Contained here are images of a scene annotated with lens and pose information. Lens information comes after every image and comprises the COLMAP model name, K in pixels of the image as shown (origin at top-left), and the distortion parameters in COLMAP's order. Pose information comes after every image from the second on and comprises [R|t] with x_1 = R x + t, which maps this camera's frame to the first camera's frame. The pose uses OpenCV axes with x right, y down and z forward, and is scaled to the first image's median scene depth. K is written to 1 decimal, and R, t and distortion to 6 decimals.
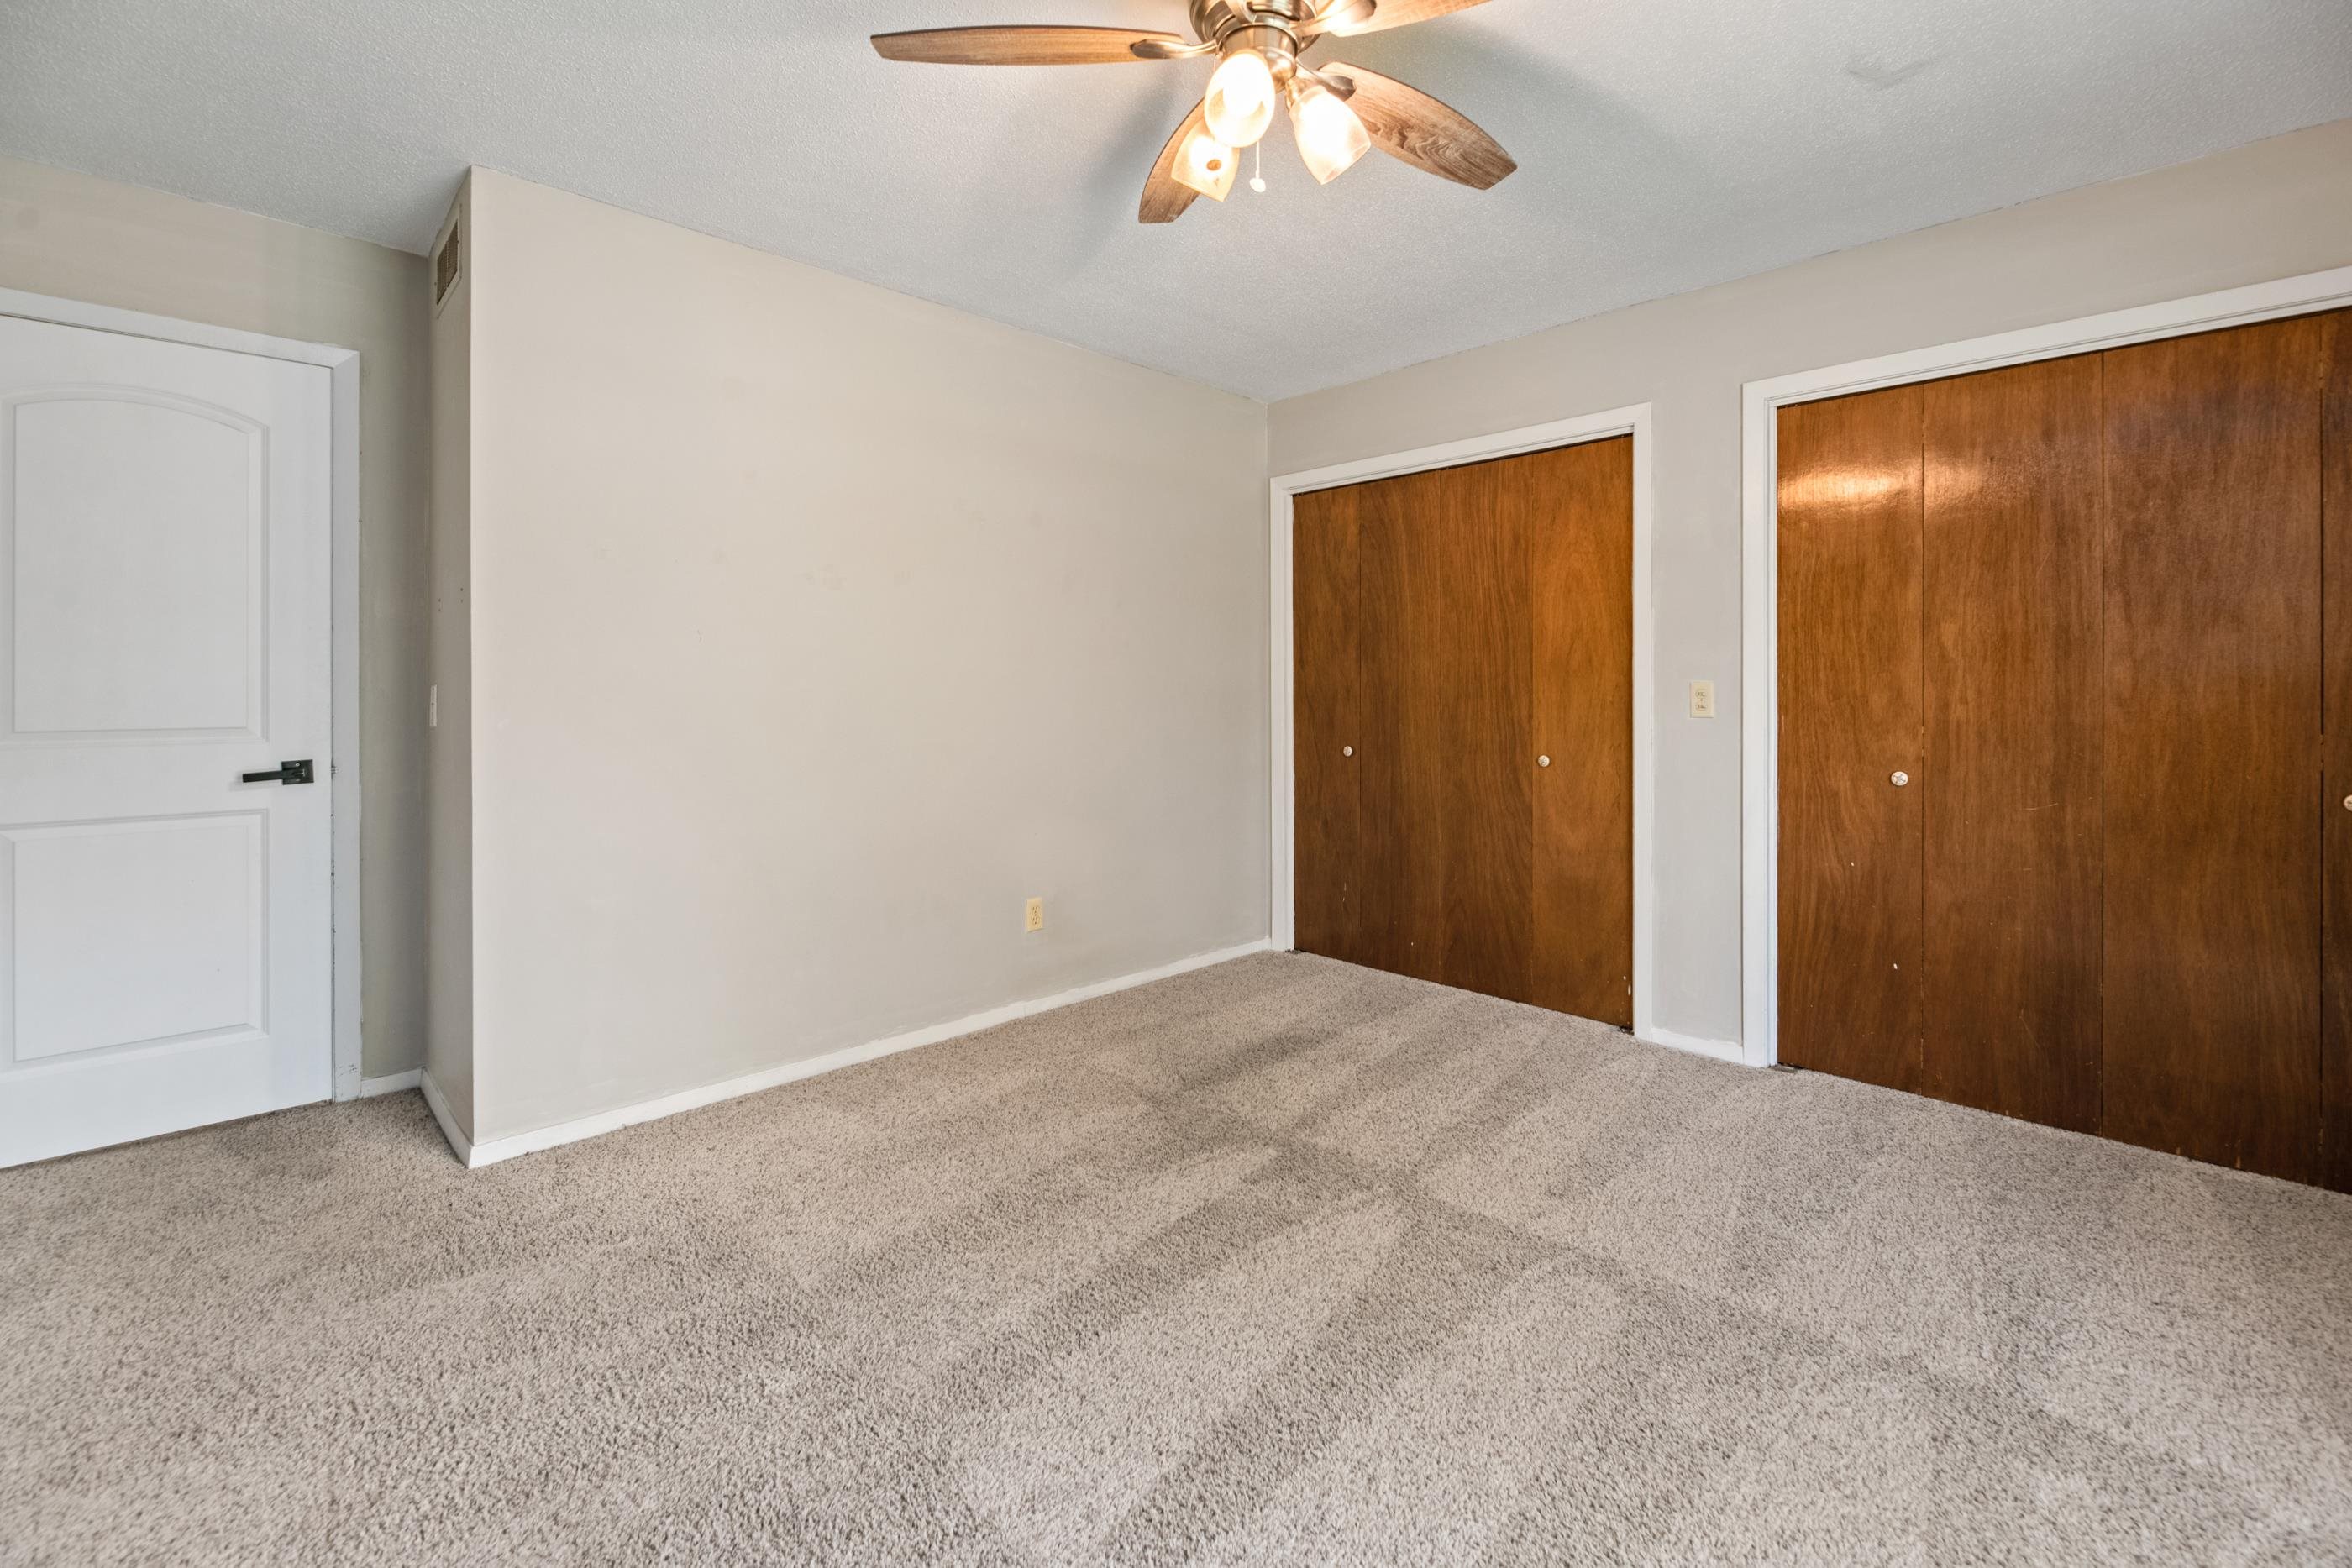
lens RADIAL K [[969.9, 0, 1168.1], [0, 969.9, 698.9], [0, 0, 1]] dist [-0.001587, -0.001989]
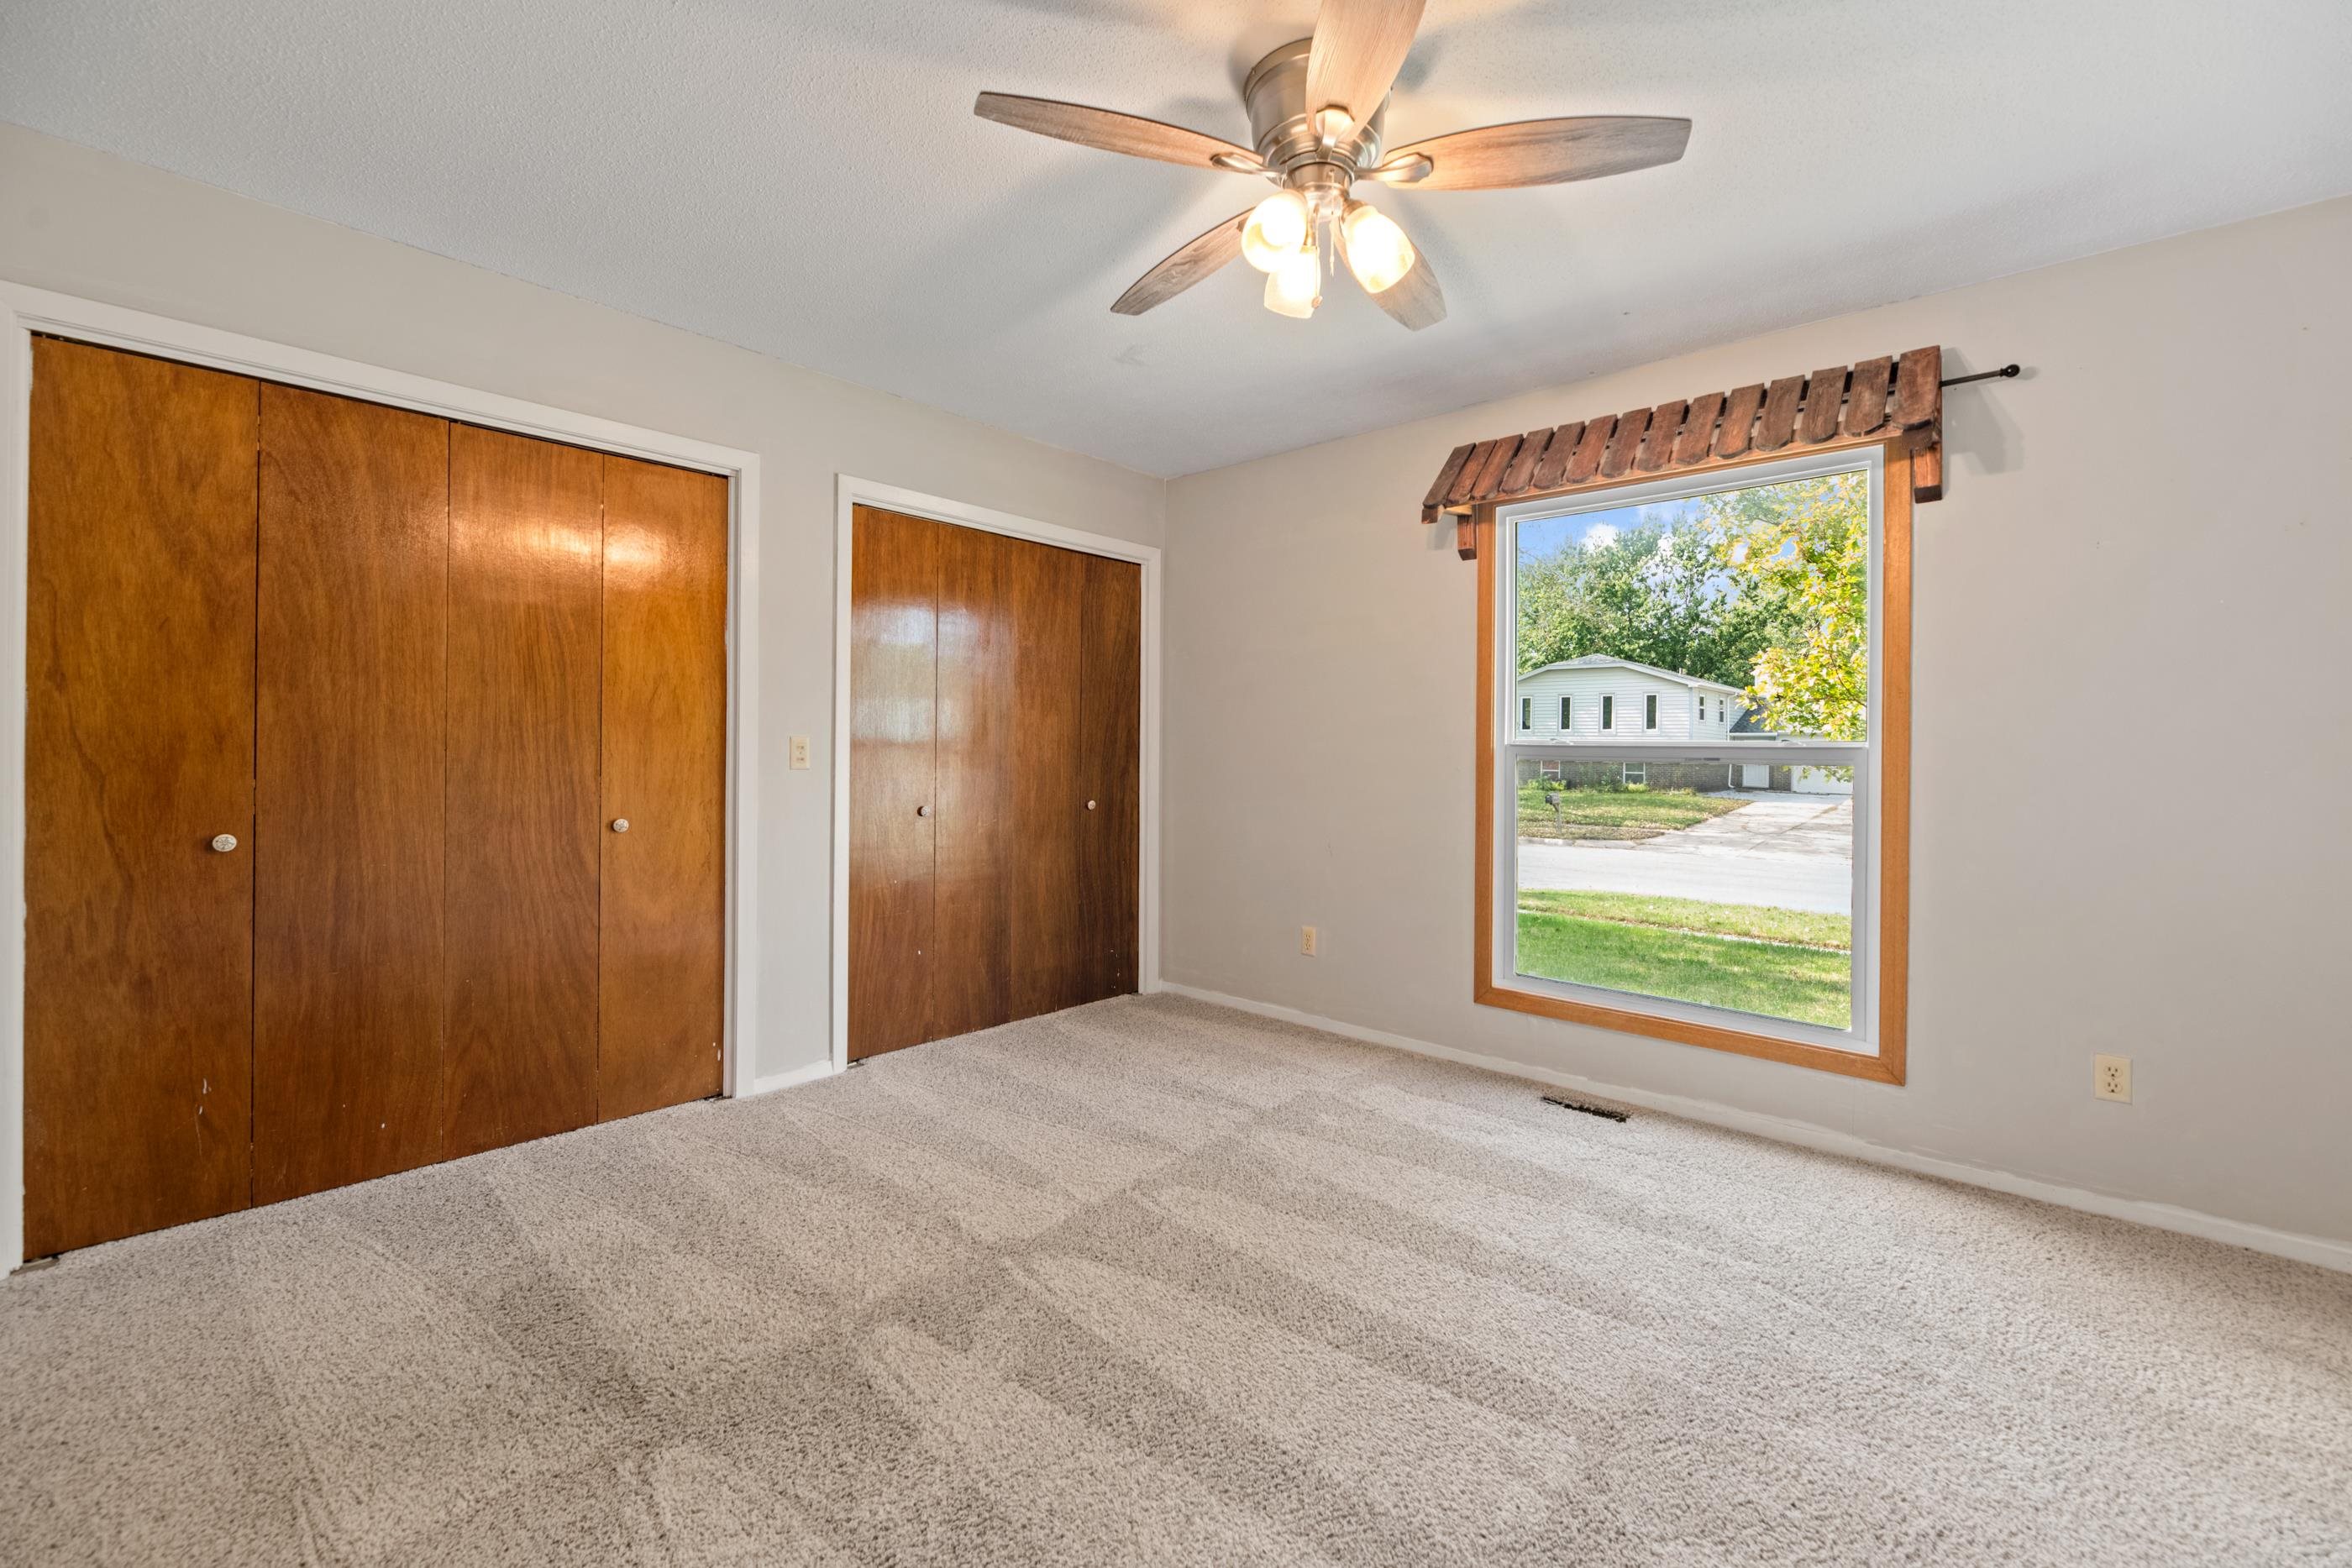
lens RADIAL K [[969.9, 0, 1183.6], [0, 969.9, 760.3], [0, 0, 1]] dist [-0.001587, -0.001989]
pose [[-0.040525, -0.008899, 0.999139, -0.483781], [-0.003624, 0.999955, 0.008759, -0.001465], [-0.999172, -0.003266, -0.040555, 0.562759]]
